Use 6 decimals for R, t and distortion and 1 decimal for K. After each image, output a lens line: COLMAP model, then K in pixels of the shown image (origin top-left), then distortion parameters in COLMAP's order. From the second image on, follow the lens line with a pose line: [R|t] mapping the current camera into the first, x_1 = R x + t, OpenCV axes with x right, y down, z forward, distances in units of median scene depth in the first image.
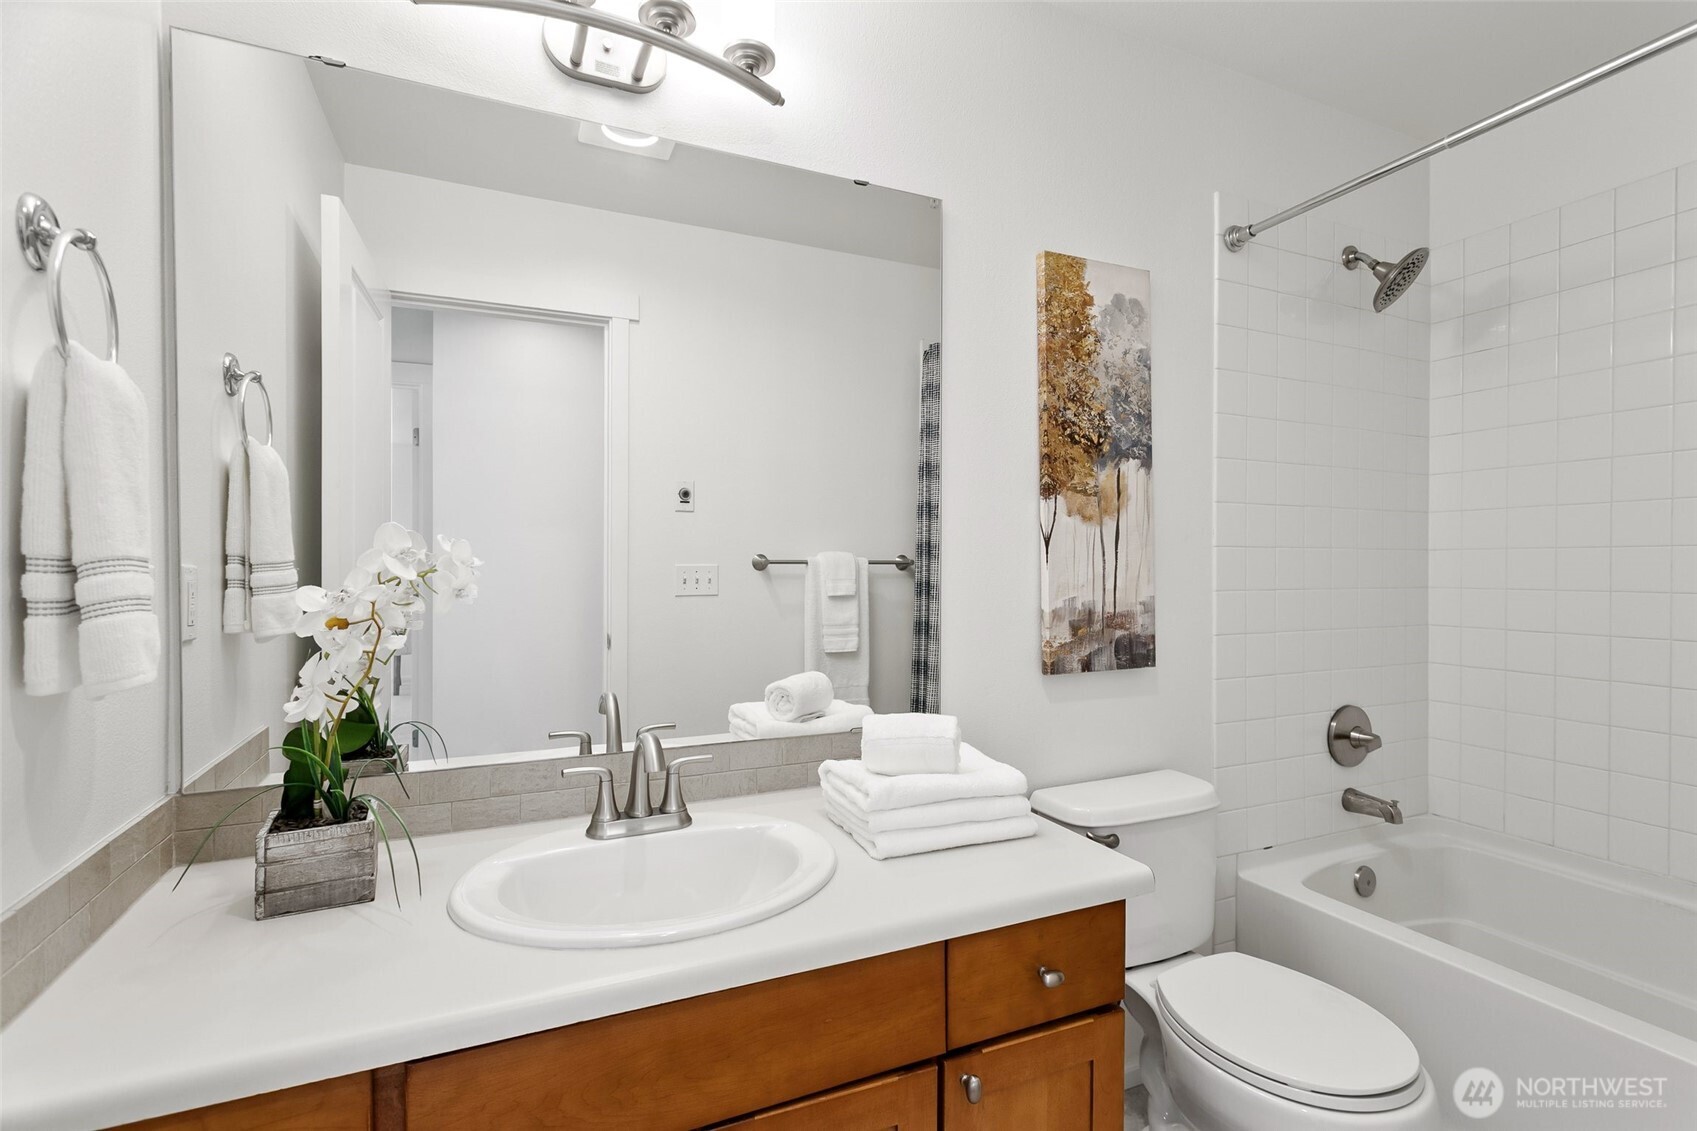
lens RADIAL K [[795.2, 0, 852.1], [0, 795.2, 573.1], [0, 0, 1]] dist [0.003091, 0.000842]
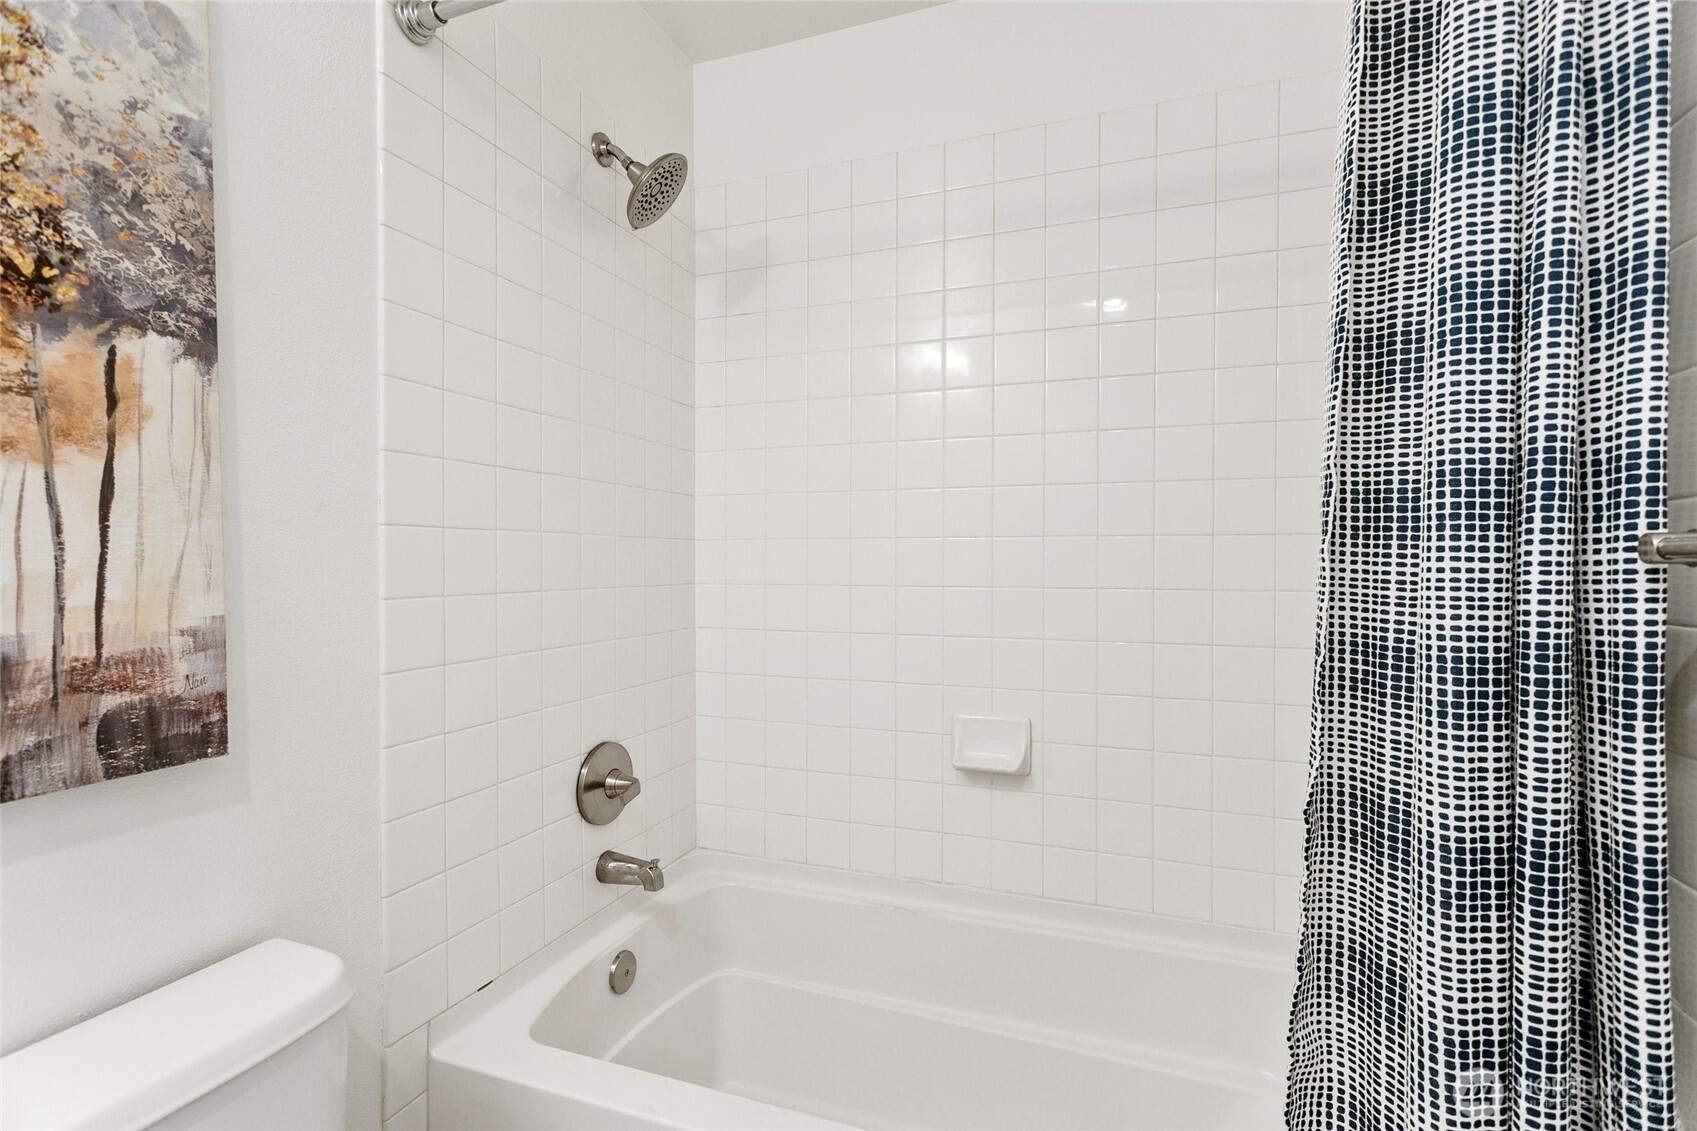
lens RADIAL K [[795.2, 0, 849.0], [0, 795.2, 563.1], [0, 0, 1]] dist [0.003091, 0.000842]
pose [[0.707342, -0.003304, 0.706864, 0.296355], [0.005693, 0.999983, -0.001023, -0.001707], [-0.706849, 0.004747, 0.707349, 0.350197]]
